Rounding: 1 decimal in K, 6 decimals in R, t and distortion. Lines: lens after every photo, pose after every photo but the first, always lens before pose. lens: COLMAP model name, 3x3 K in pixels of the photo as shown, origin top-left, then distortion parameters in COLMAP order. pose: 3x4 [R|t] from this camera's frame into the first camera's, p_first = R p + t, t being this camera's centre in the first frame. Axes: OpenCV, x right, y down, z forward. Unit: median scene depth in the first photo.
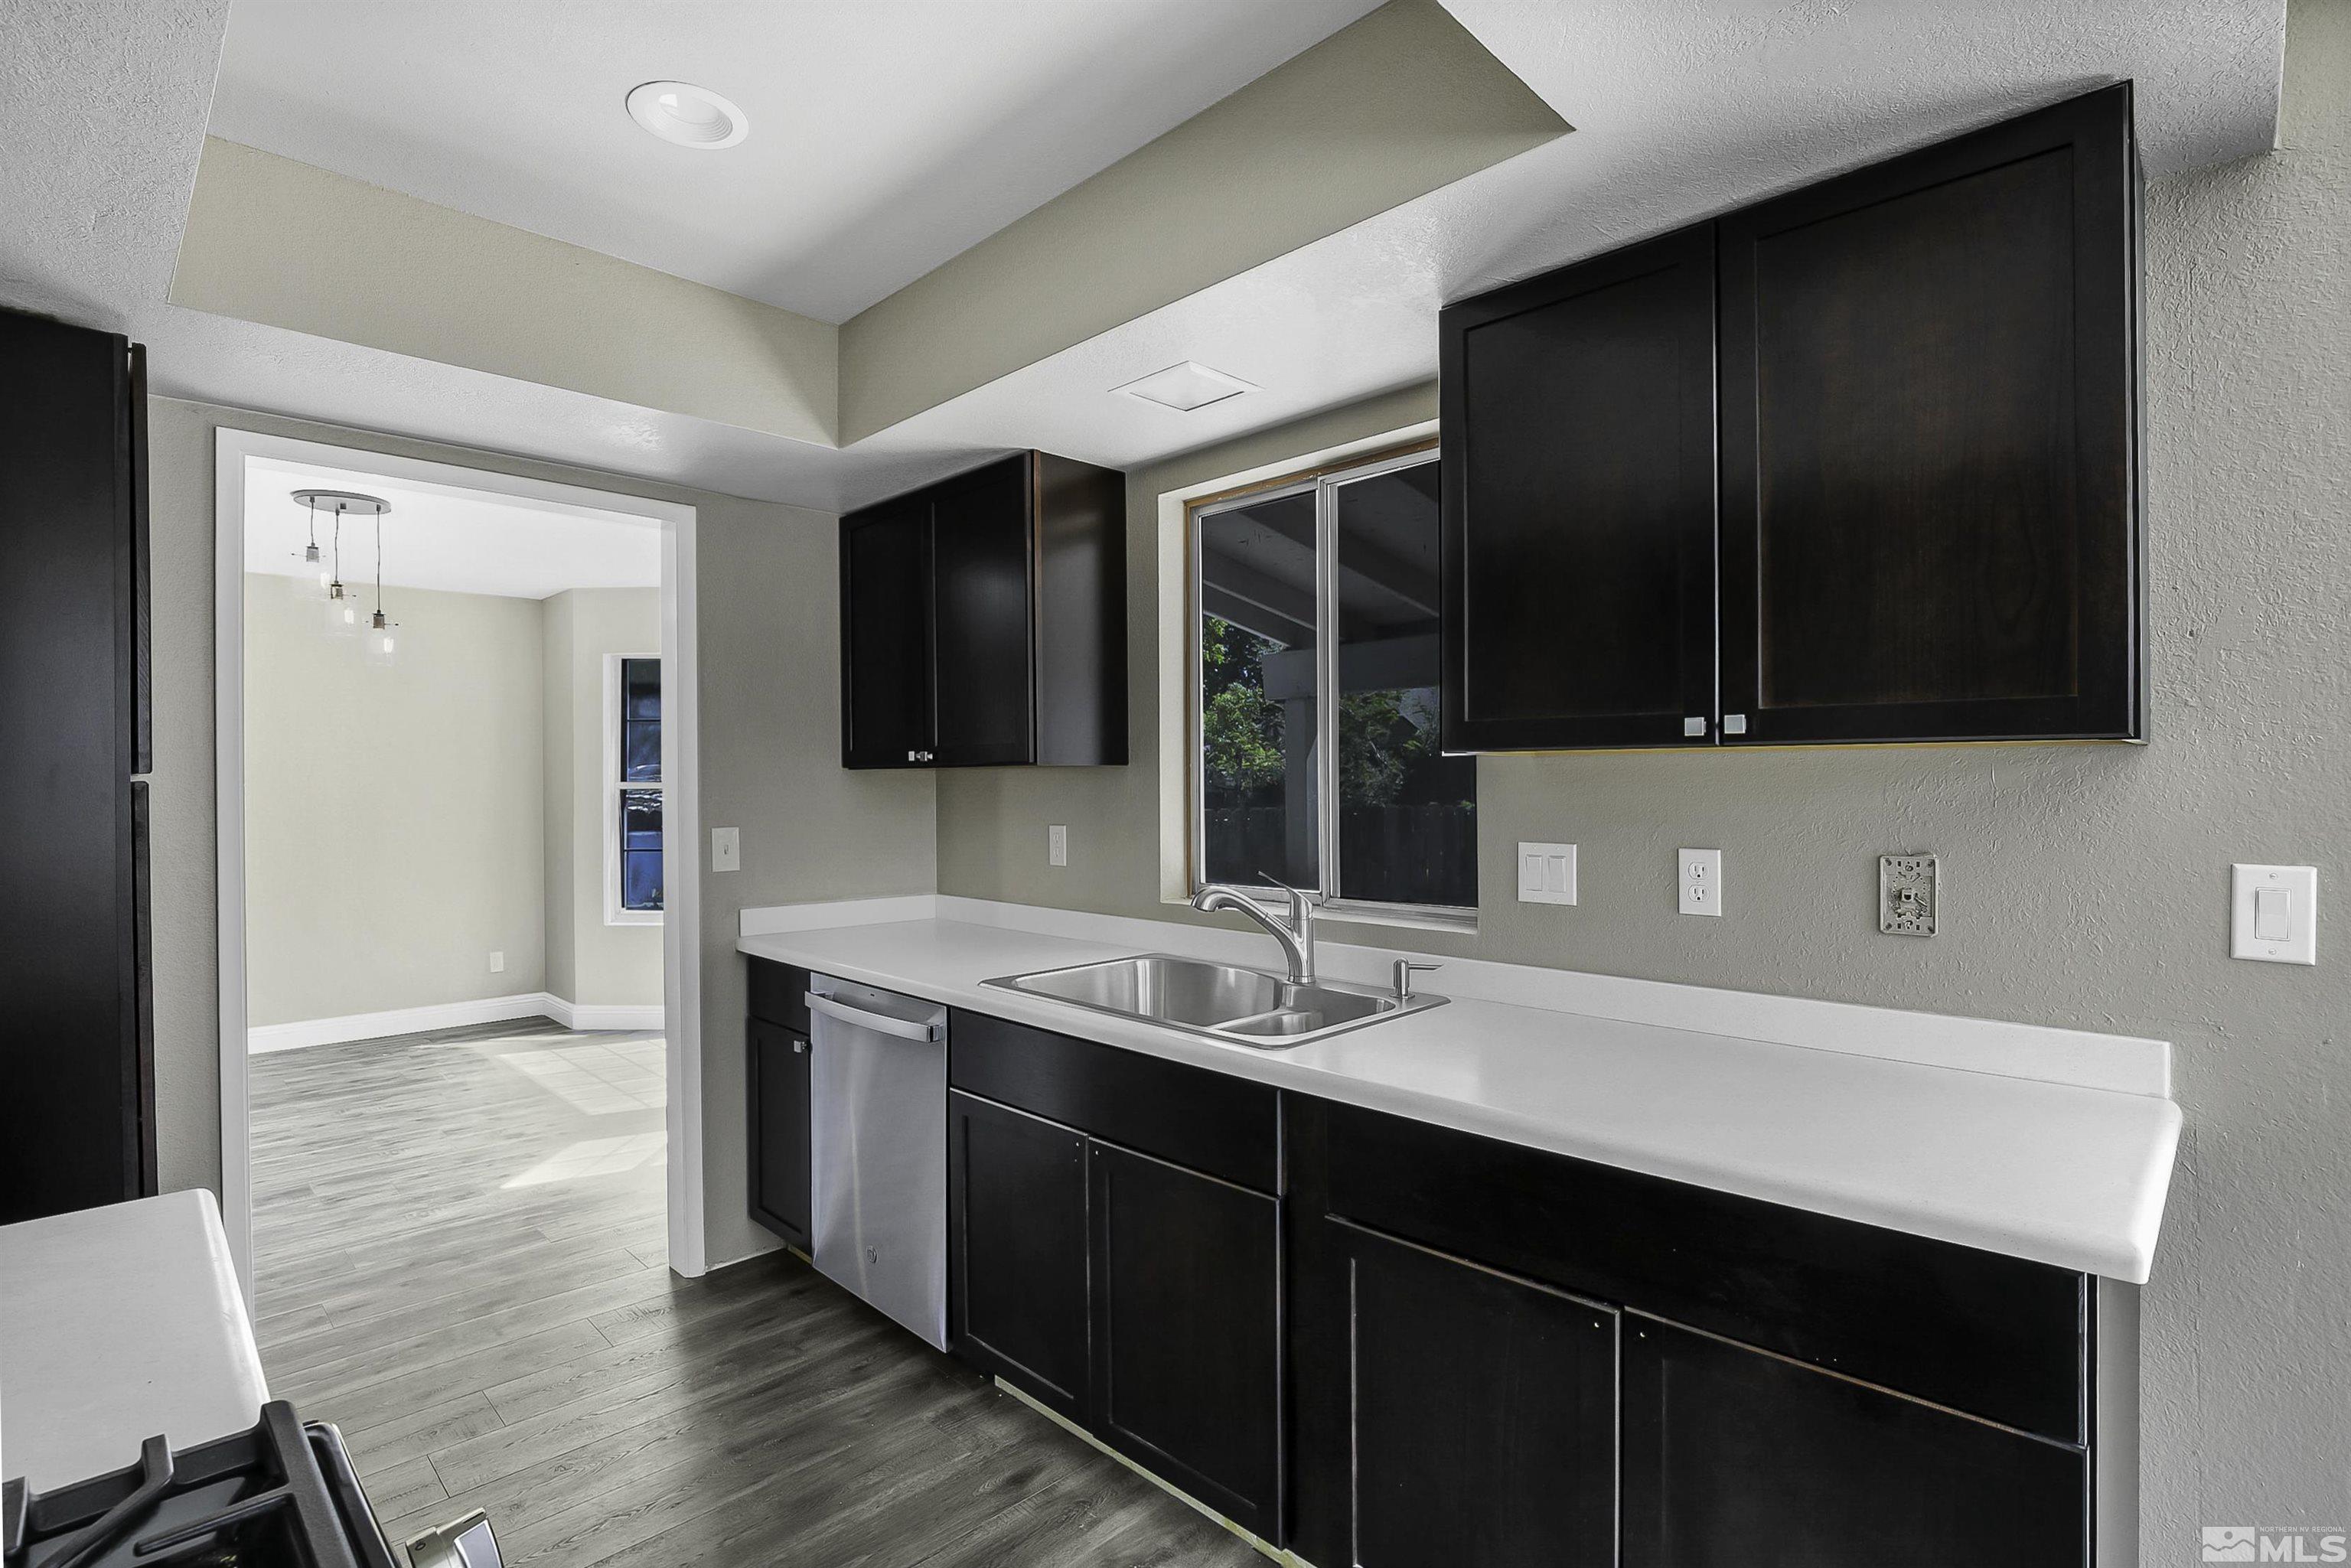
lens RADIAL K [[1129.3, 0, 1164.8], [0, 1129.3, 787.1], [0, 0, 1]] dist [-0.003486, -0.000173]
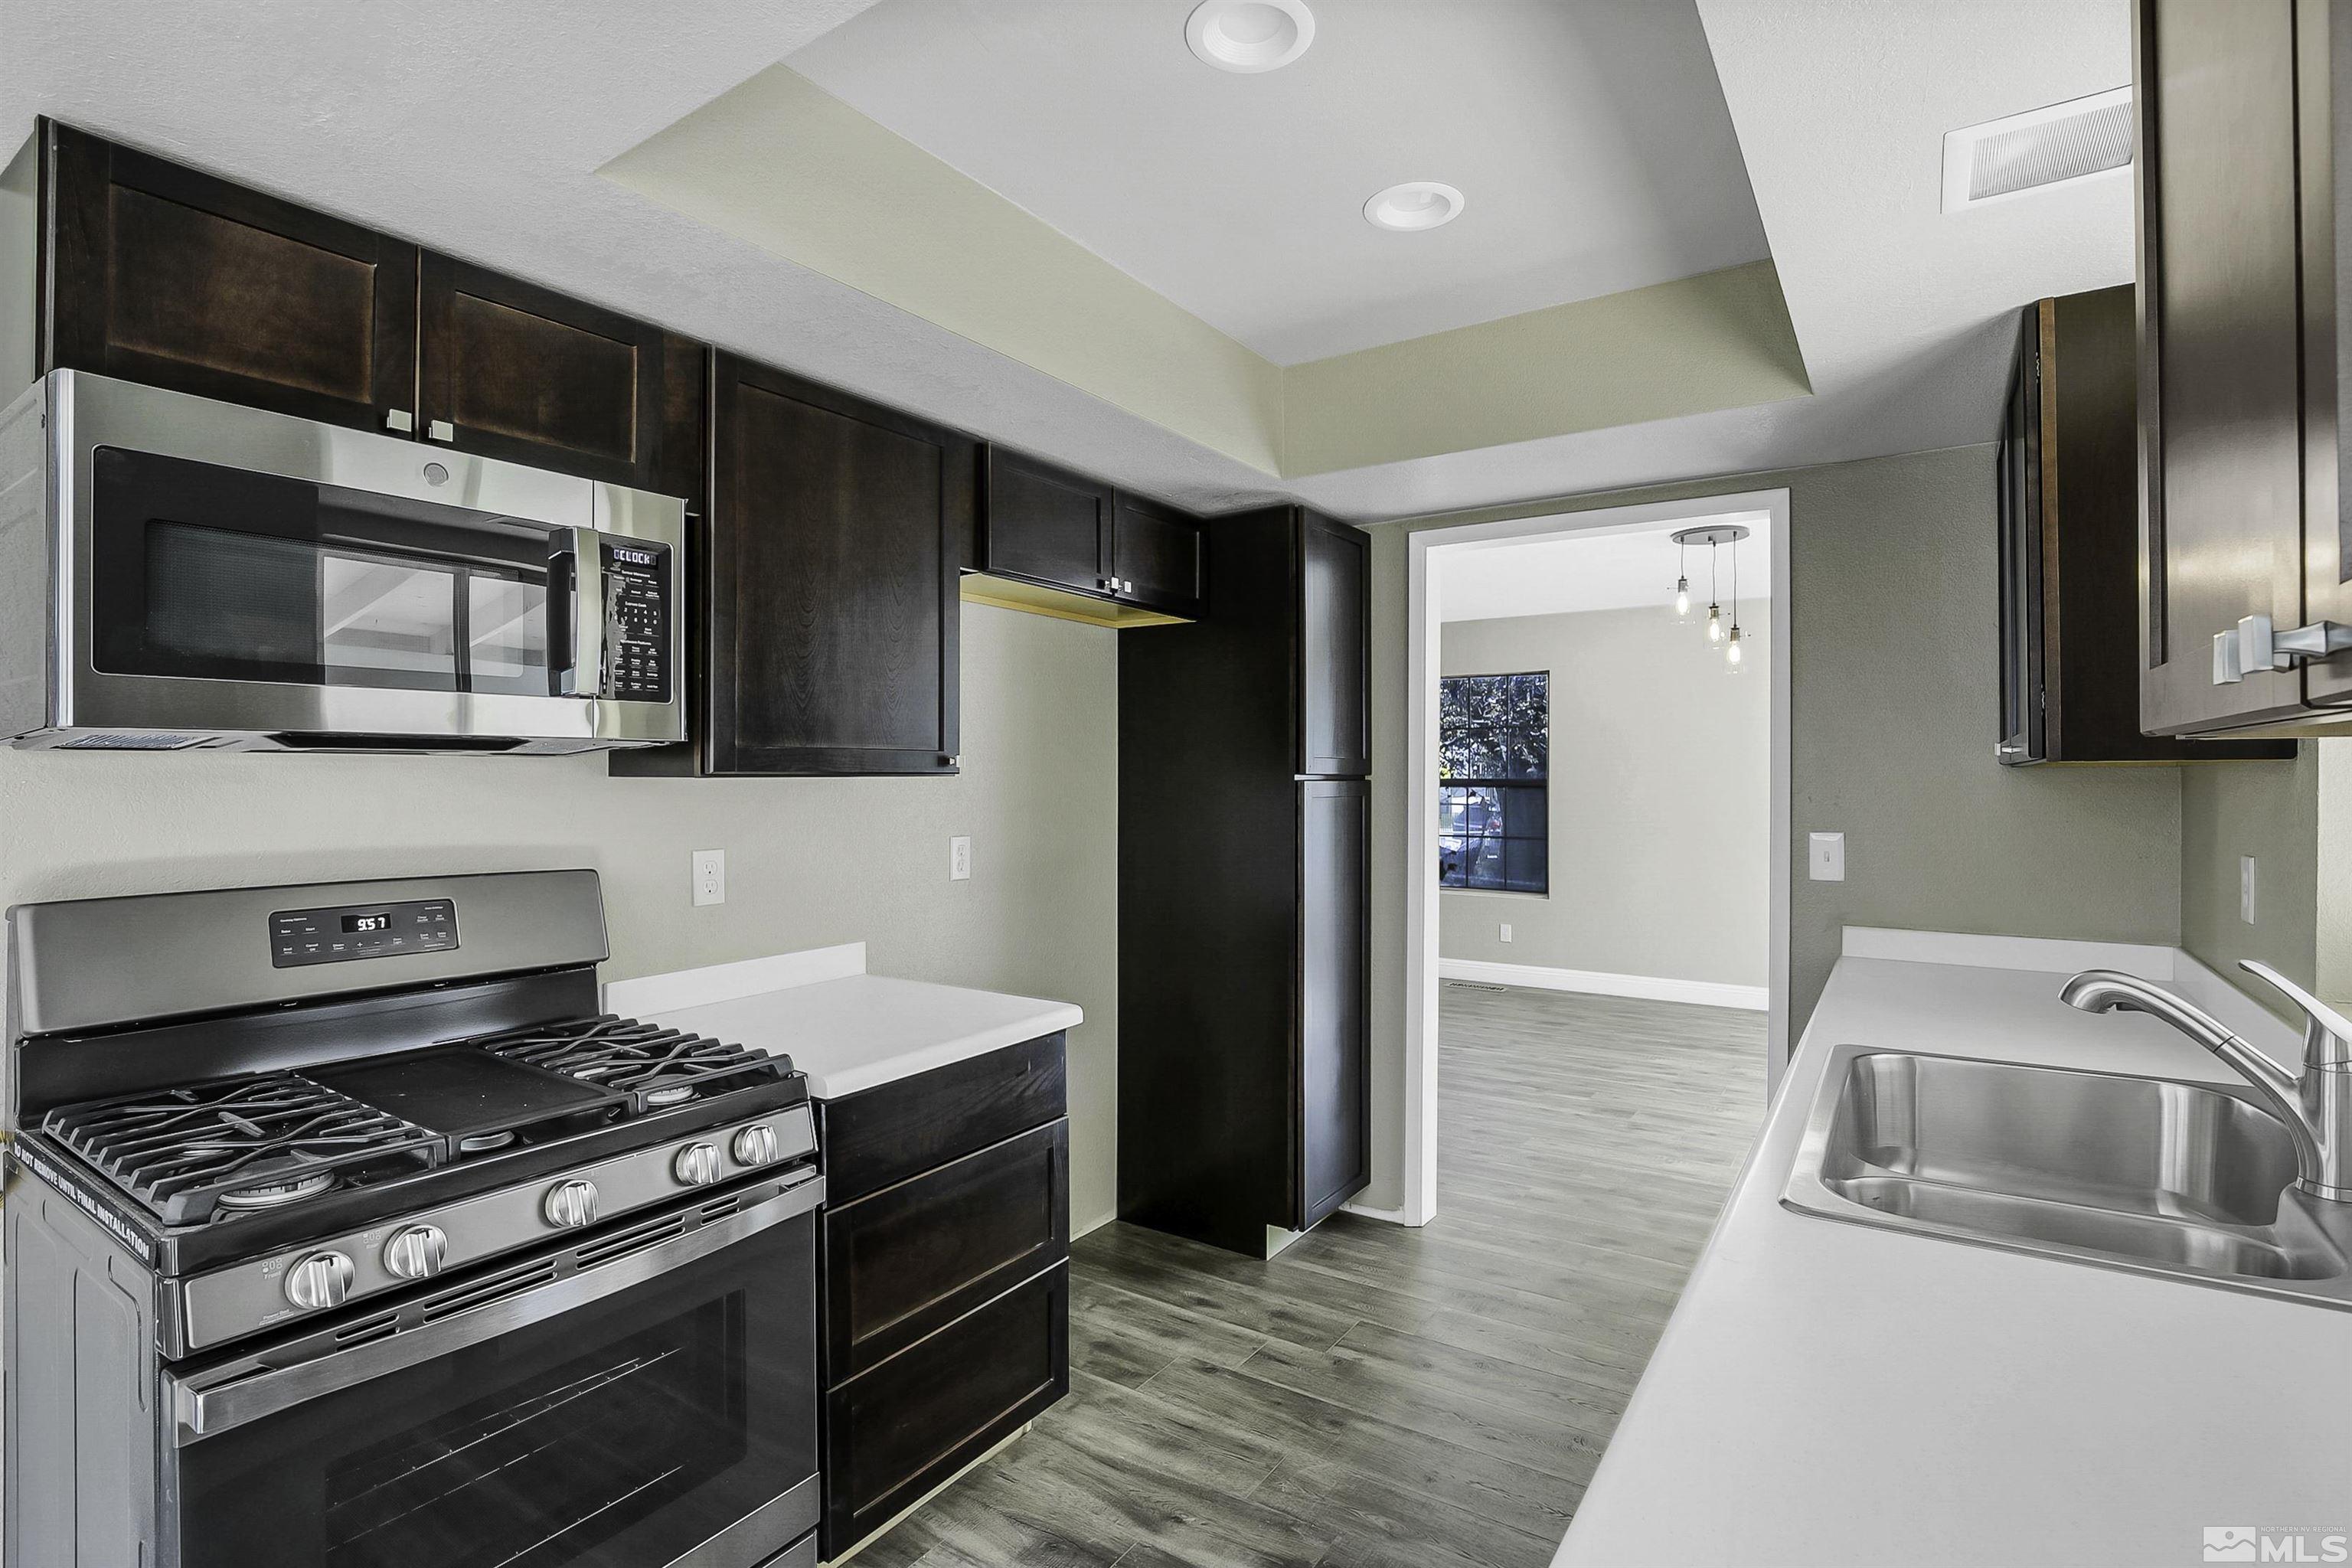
lens RADIAL K [[1129.8, 0, 1166.4], [0, 1129.8, 776.4], [0, 0, 1]] dist [-0.003486, -0.000173]
pose [[0.217061, 0.002963, -0.976154, 0.339949], [-0.002165, 0.999994, 0.002554, -0.009454], [0.976156, 0.001559, 0.217066, 0.259872]]
